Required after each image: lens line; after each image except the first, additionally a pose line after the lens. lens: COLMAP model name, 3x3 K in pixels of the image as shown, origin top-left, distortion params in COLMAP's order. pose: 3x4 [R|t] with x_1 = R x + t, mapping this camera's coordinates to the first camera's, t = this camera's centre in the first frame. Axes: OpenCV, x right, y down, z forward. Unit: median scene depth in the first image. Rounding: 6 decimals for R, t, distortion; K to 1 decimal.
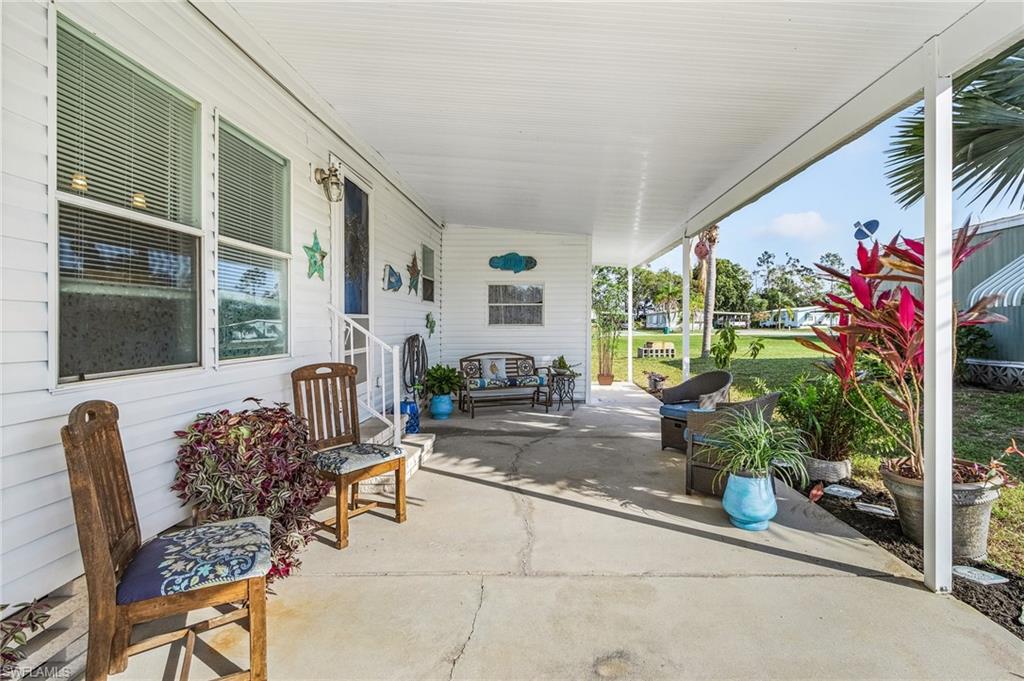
lens RADIAL K [[475.9, 0, 511.4], [0, 475.9, 326.8], [0, 0, 1]] dist [0.000906, 0.000009]
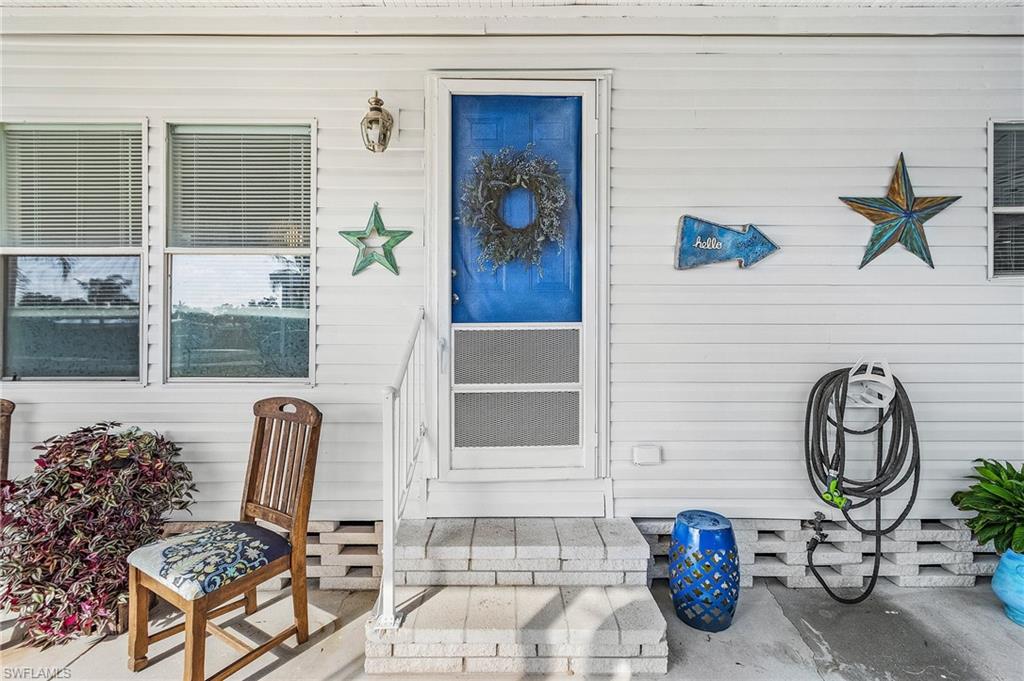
lens RADIAL K [[475.9, 0, 511.4], [0, 475.9, 326.8], [0, 0, 1]] dist [0.000906, 0.000009]
pose [[0.078374, -0.002559, -0.996921, 0.437384], [-0.007447, 0.999967, -0.003152, -0.037264], [0.996896, 0.007671, 0.078353, 1.749704]]
